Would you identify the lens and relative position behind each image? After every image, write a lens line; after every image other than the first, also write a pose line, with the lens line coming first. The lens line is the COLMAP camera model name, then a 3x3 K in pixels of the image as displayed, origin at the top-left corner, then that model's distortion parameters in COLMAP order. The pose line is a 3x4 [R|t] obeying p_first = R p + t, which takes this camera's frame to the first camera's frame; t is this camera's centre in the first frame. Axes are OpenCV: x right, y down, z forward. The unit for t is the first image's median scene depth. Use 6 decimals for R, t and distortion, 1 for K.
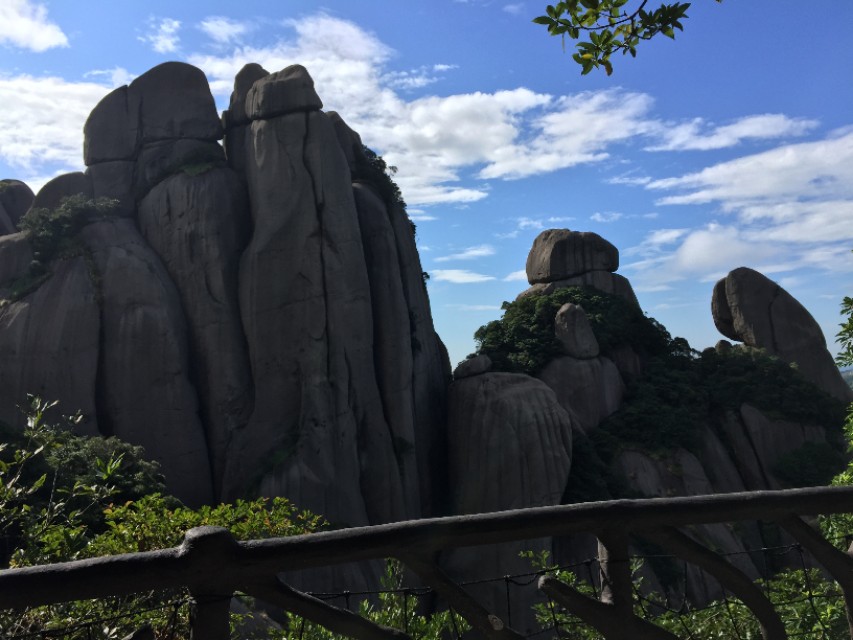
lens RADIAL K [[717.9, 0, 426.5], [0, 717.9, 320.0], [0, 0, 1]] dist [0.058999, 0.001617]
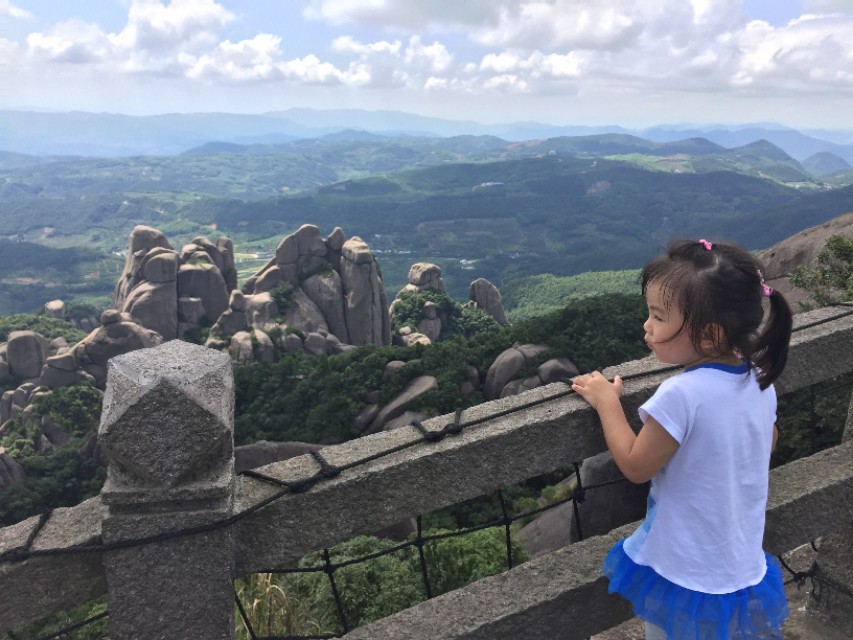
lens RADIAL K [[717.9, 0, 426.5], [0, 717.9, 320.0], [0, 0, 1]] dist [0.058999, 0.001617]
pose [[0.925845, -0.017939, 0.377478, -1.113797], [-0.099849, 0.951763, 0.290132, -0.976852], [-0.364474, -0.306308, 0.879394, -1.906920]]
